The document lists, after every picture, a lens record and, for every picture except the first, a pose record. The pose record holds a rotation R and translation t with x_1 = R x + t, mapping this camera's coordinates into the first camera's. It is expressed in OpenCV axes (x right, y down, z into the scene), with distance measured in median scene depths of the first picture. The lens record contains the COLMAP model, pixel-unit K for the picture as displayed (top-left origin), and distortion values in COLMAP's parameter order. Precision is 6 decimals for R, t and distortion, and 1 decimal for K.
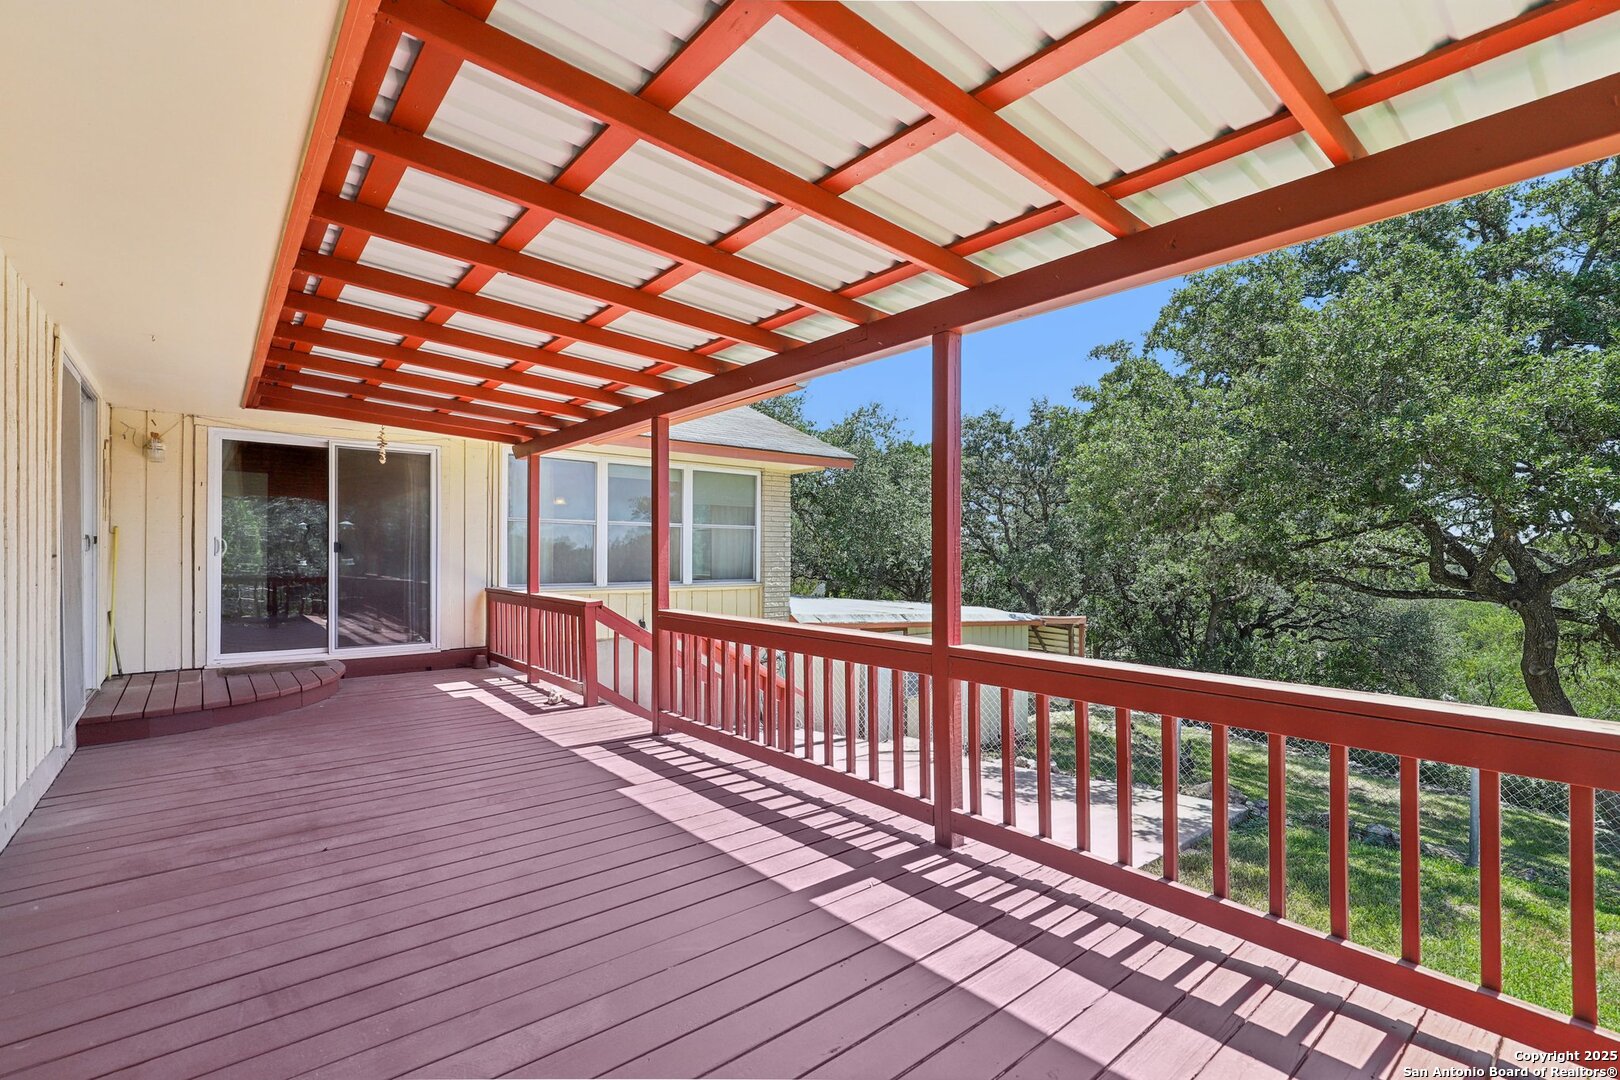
lens RADIAL K [[750.2, 0, 816.4], [0, 750.2, 543.4], [0, 0, 1]] dist [-0.012403, 0.000625]
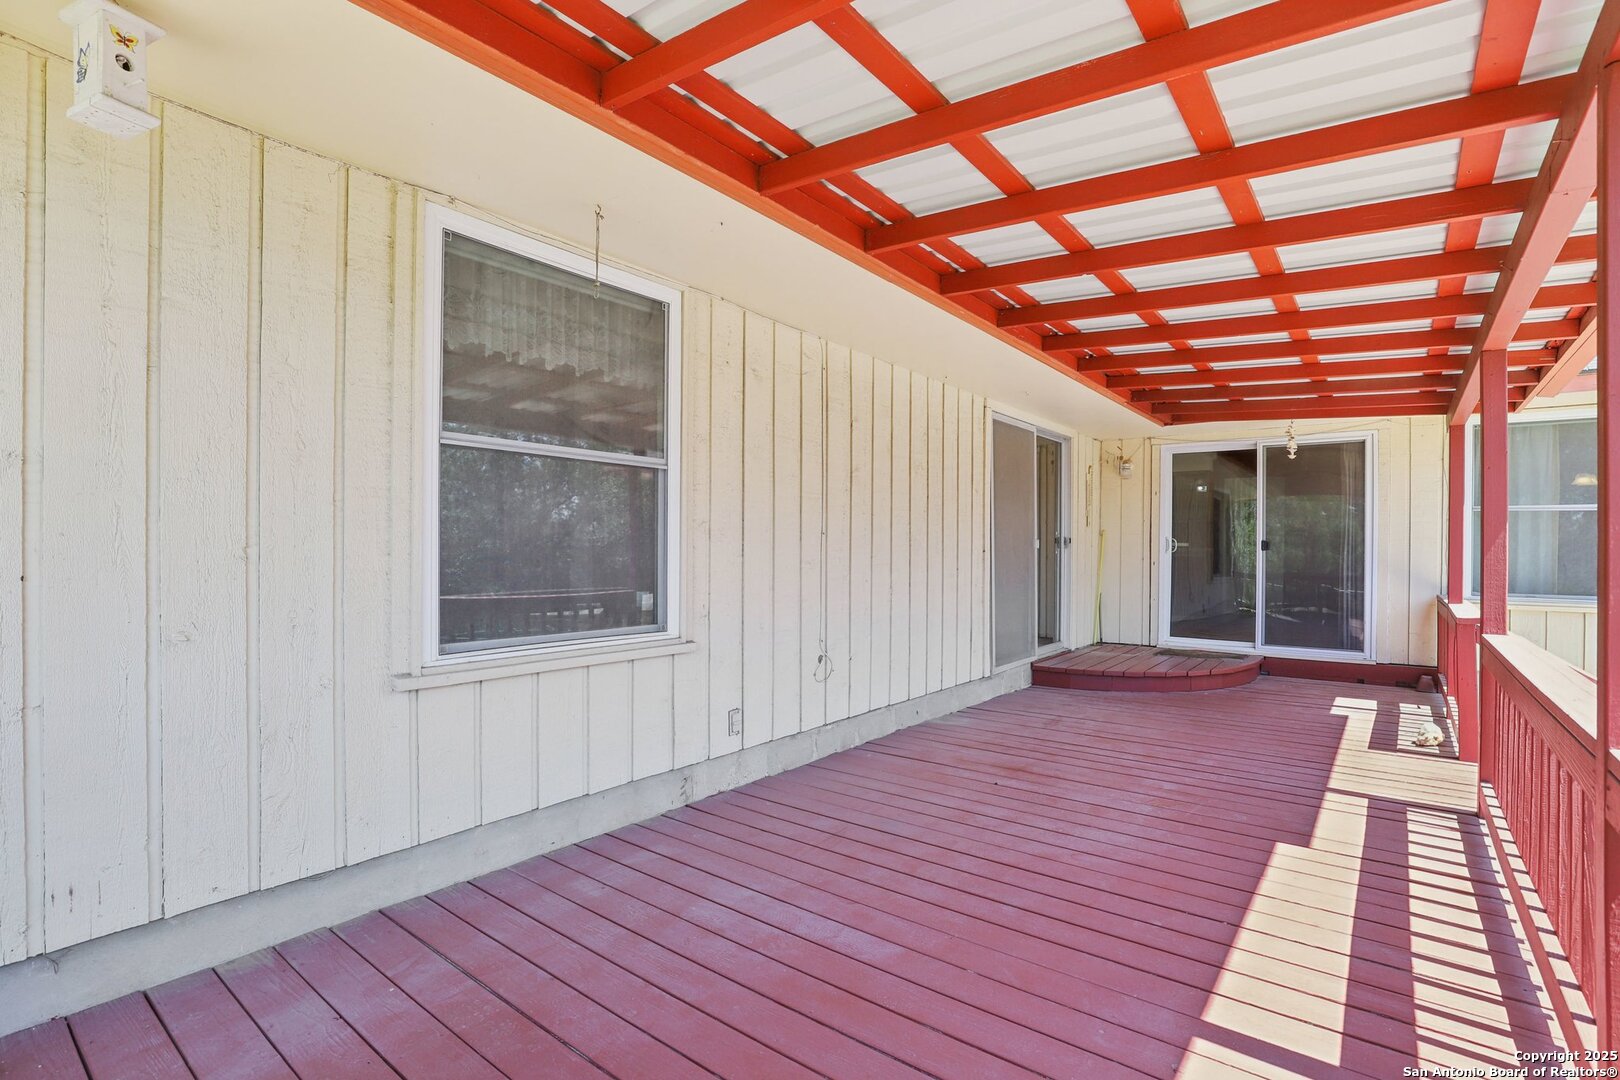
lens RADIAL K [[750.2, 0, 816.4], [0, 750.2, 543.4], [0, 0, 1]] dist [-0.012403, 0.000625]
pose [[0.219349, -0.007739, -0.975616, 0.398831], [0.008435, 0.999946, -0.006035, 0.005903], [0.975610, -0.006906, 0.219402, 0.326657]]
